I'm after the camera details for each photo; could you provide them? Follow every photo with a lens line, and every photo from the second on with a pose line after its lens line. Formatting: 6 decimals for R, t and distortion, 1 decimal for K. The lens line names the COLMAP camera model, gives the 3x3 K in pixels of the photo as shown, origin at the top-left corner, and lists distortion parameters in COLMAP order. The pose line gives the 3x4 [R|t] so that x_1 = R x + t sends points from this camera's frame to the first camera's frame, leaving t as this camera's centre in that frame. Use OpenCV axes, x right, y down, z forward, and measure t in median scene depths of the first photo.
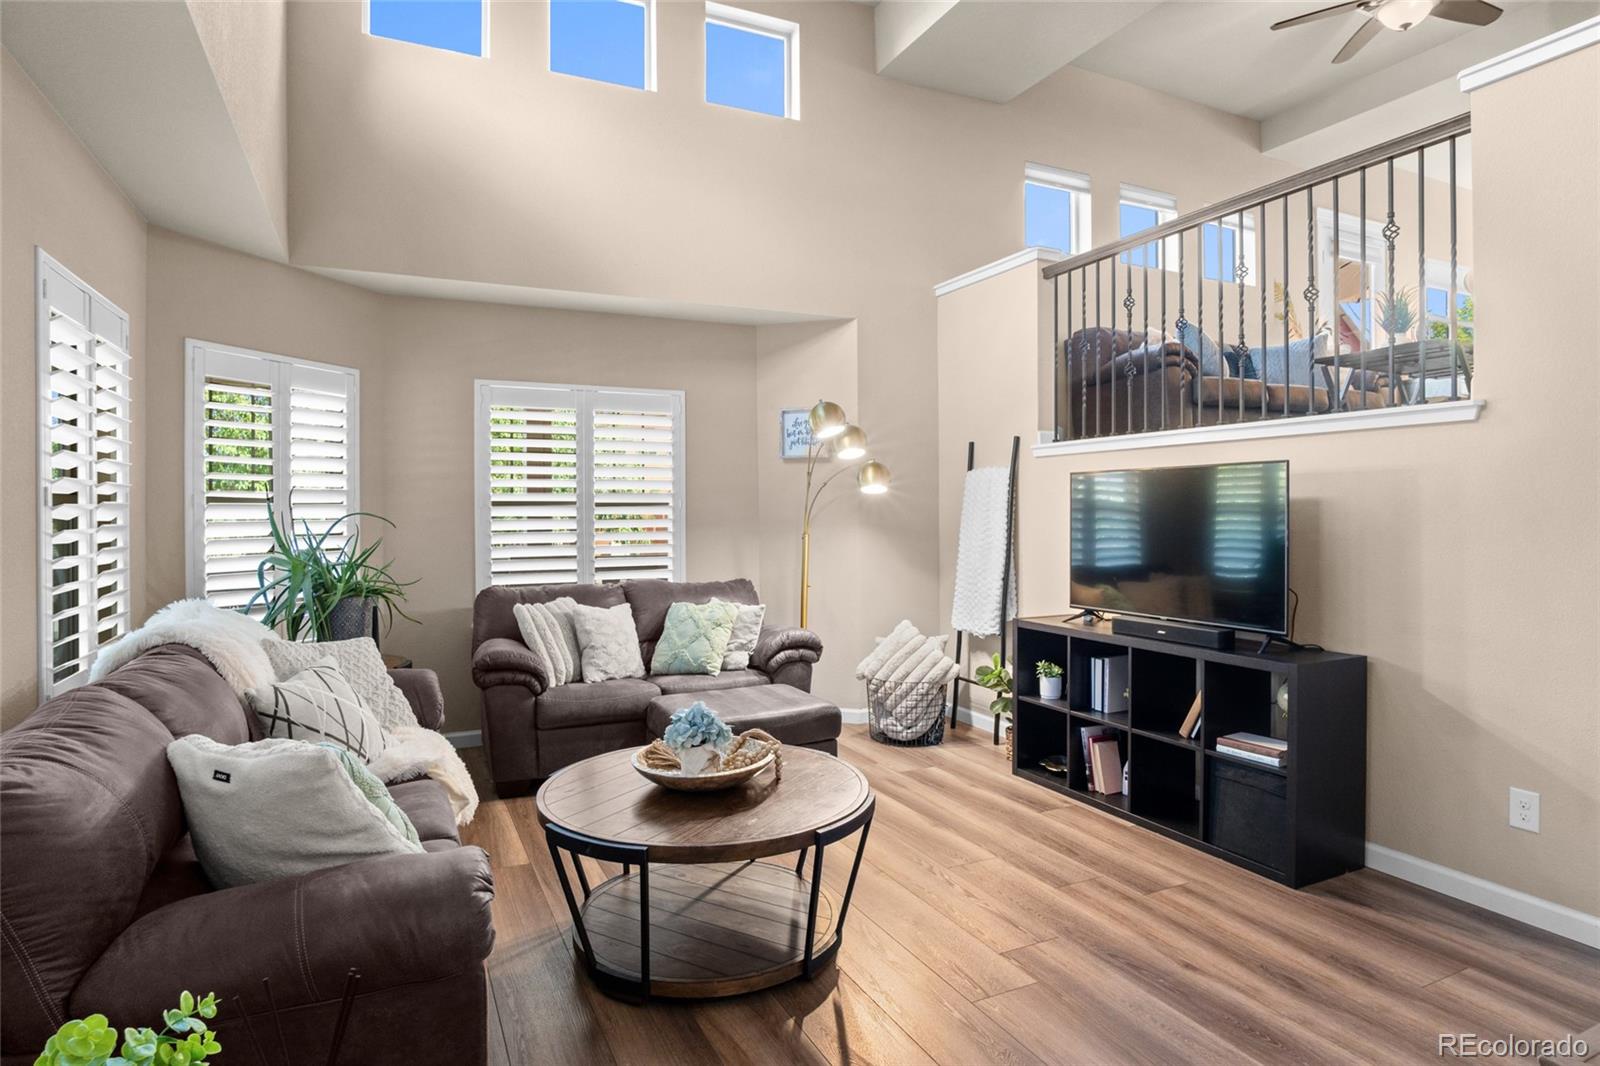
lens RADIAL K [[858.4, 0, 786.6], [0, 858.4, 518.5], [0, 0, 1]] dist [-0.034755, 0.010109]
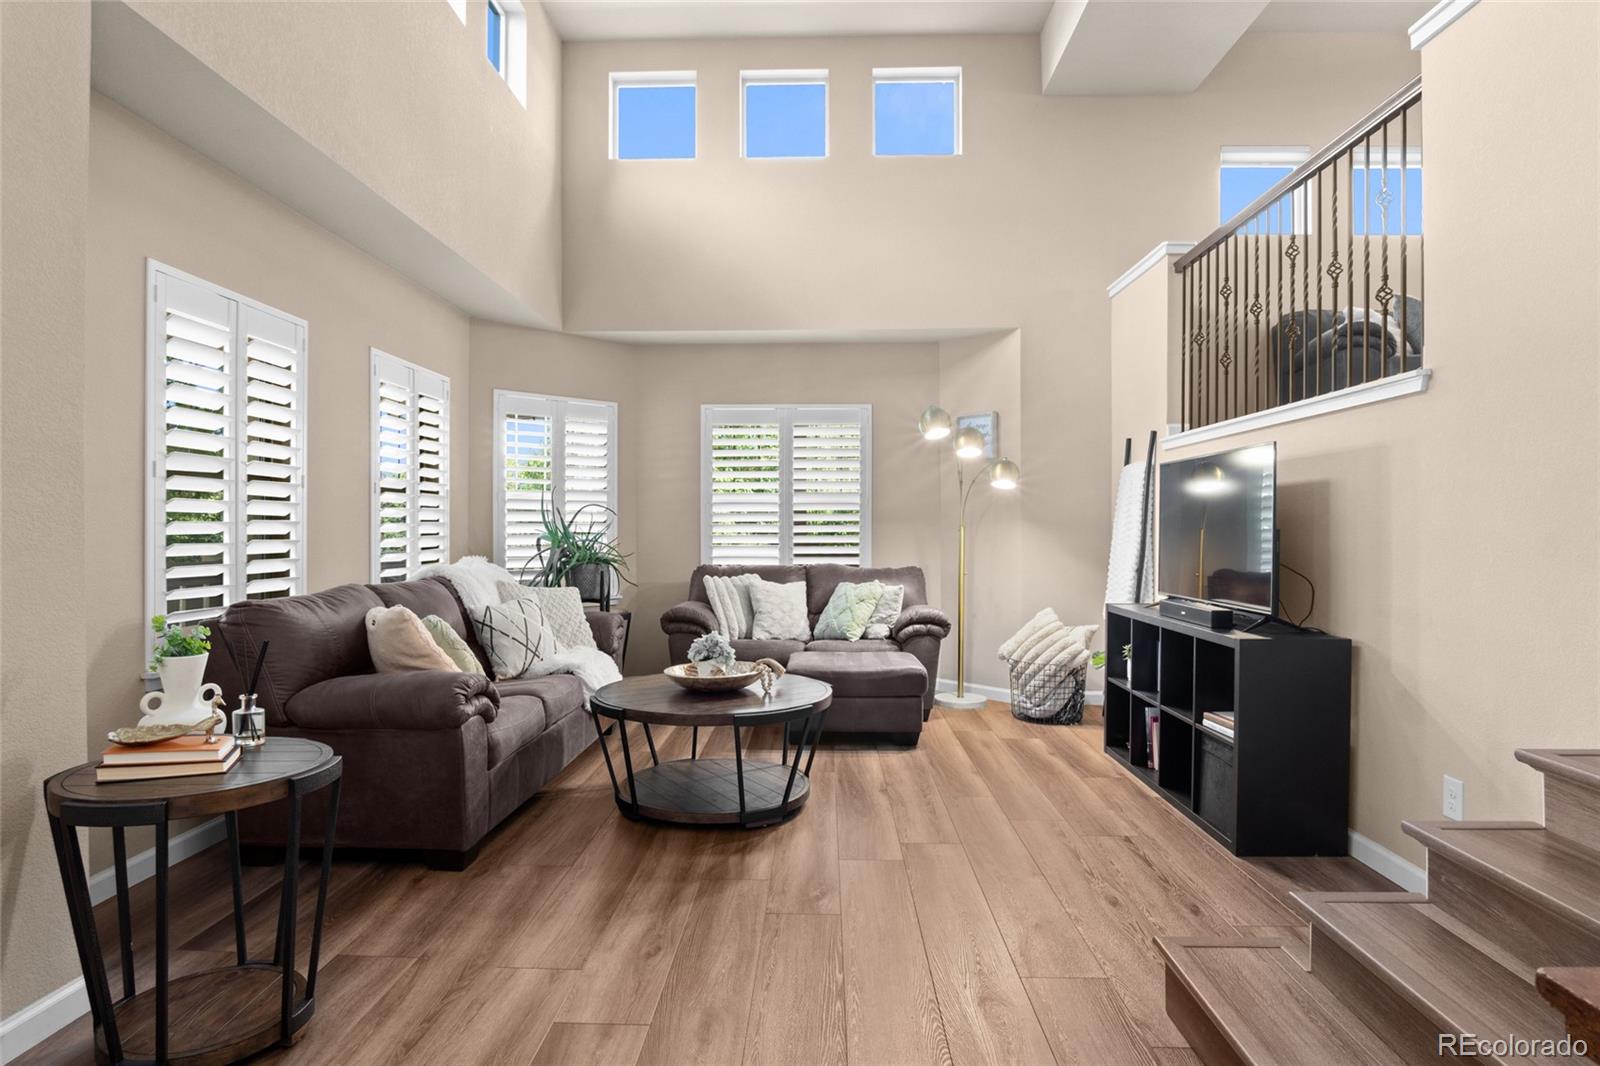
lens RADIAL K [[858.4, 0, 782.6], [0, 858.4, 535.7], [0, 0, 1]] dist [-0.034755, 0.010109]
pose [[0.891905, 0.010959, -0.452091, 0.361396], [-0.009639, 0.999940, 0.005222, 0.029809], [0.452121, -0.000300, 0.891957, -0.109553]]
